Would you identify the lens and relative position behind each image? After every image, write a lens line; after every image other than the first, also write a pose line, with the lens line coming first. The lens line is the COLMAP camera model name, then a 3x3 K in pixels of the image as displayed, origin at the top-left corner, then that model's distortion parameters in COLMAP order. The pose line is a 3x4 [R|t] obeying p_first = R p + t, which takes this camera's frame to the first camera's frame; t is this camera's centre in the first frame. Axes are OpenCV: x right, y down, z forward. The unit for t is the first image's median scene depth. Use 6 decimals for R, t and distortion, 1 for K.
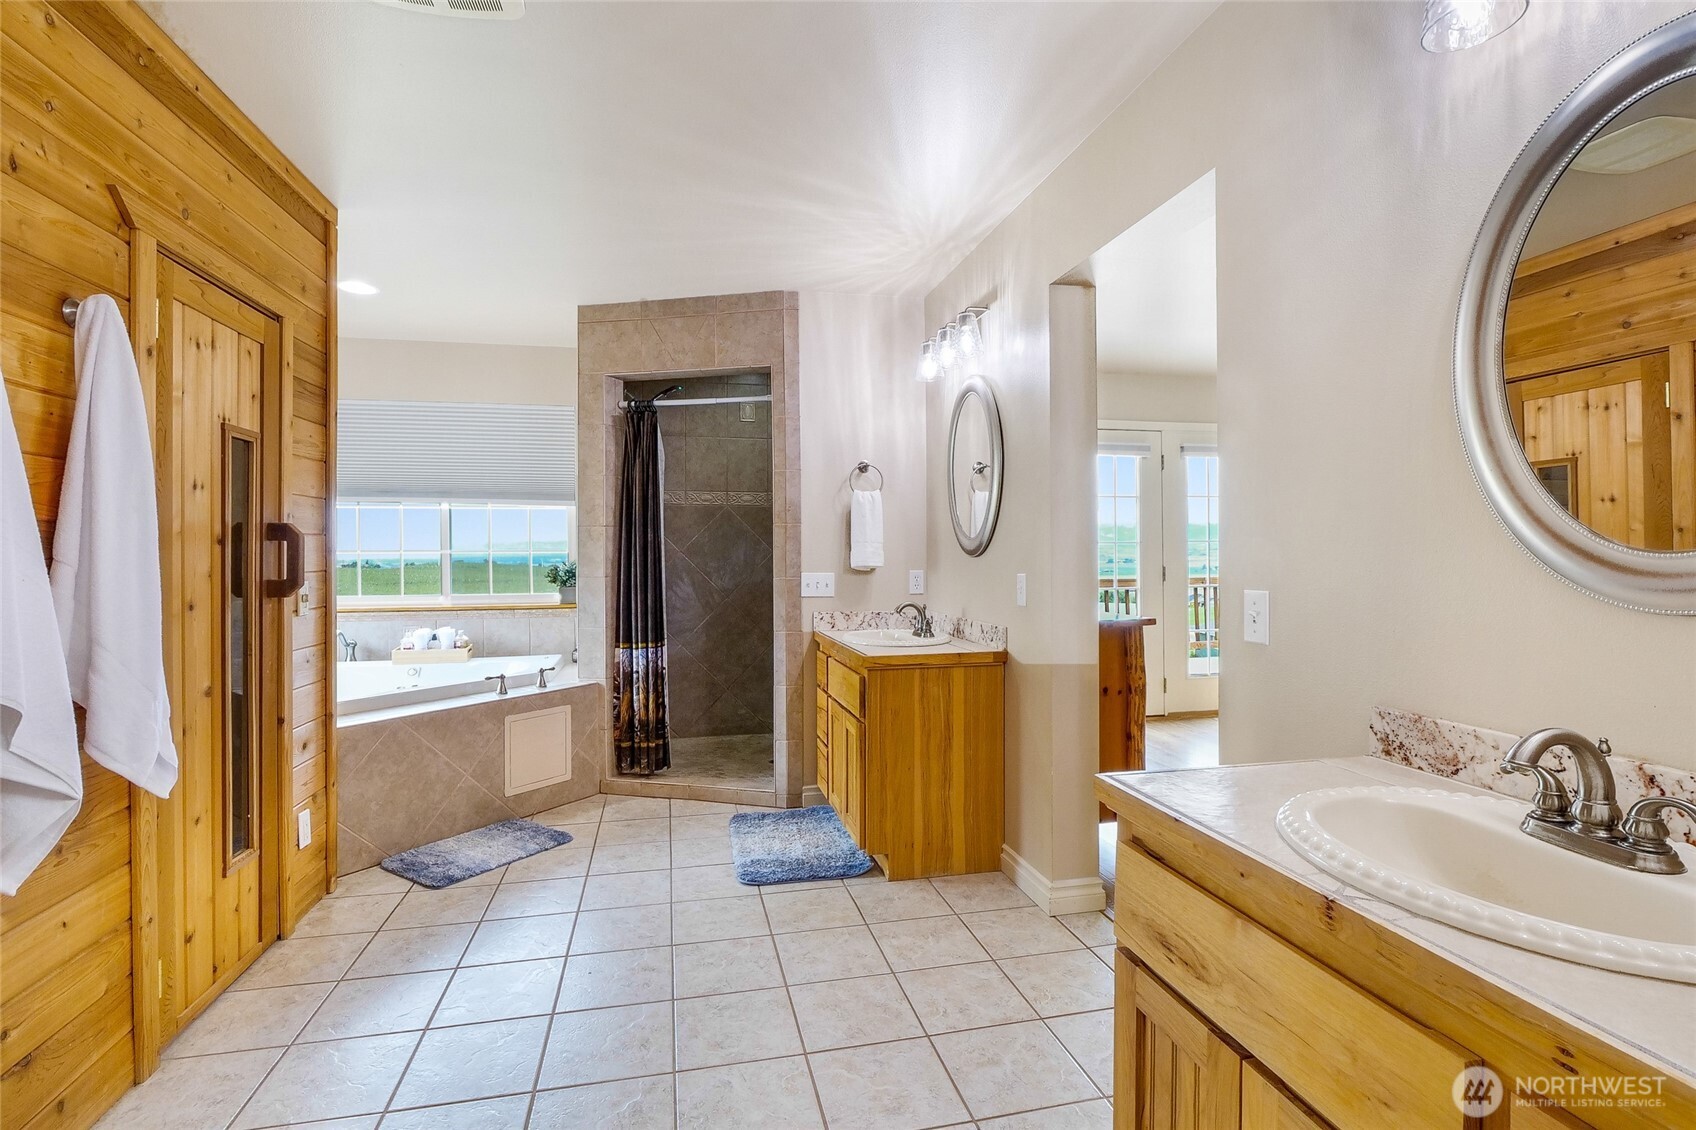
lens RADIAL K [[792.1, 0, 846.0], [0, 792.1, 566.8], [0, 0, 1]] dist [-0.013069, -0.001487]
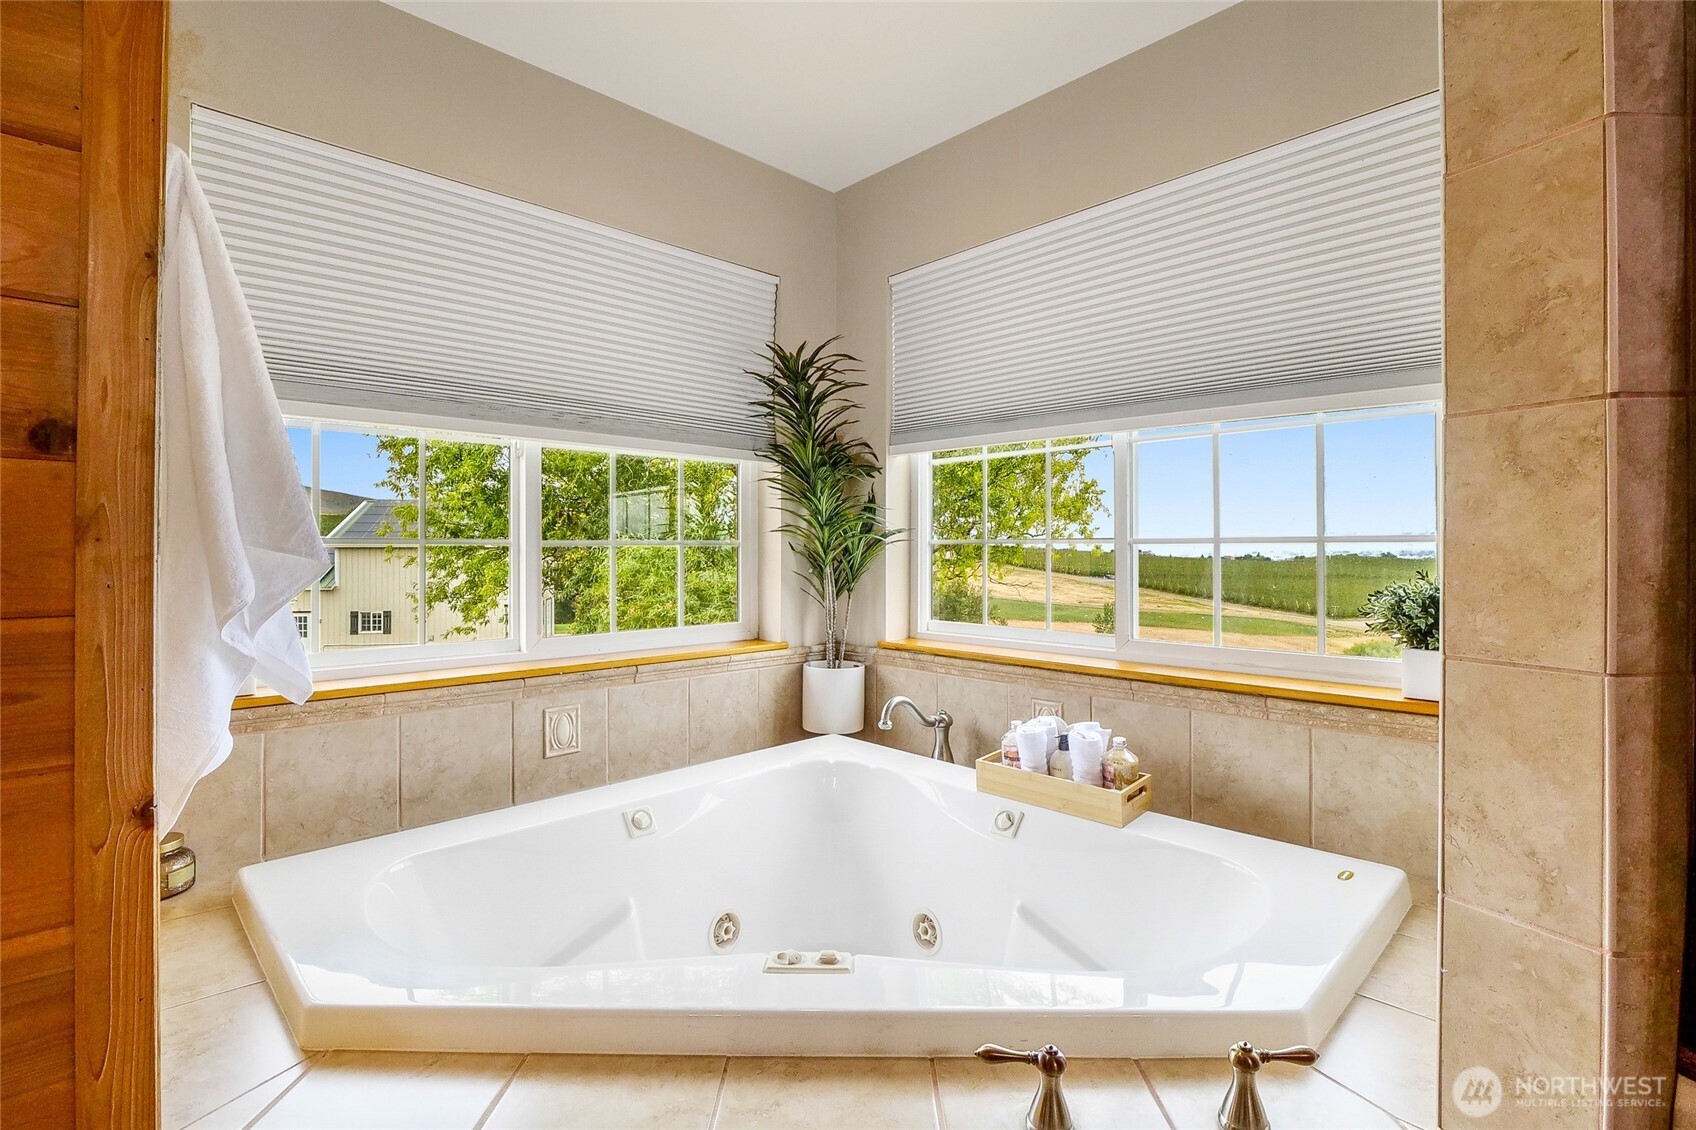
lens RADIAL K [[792.1, 0, 850.5], [0, 792.1, 552.2], [0, 0, 1]] dist [-0.013069, -0.001487]
pose [[0.513217, 0.005545, -0.858241, -0.216792], [-0.007939, 0.999967, 0.001713, -0.012609], [0.858222, 0.005934, 0.513244, 0.683518]]
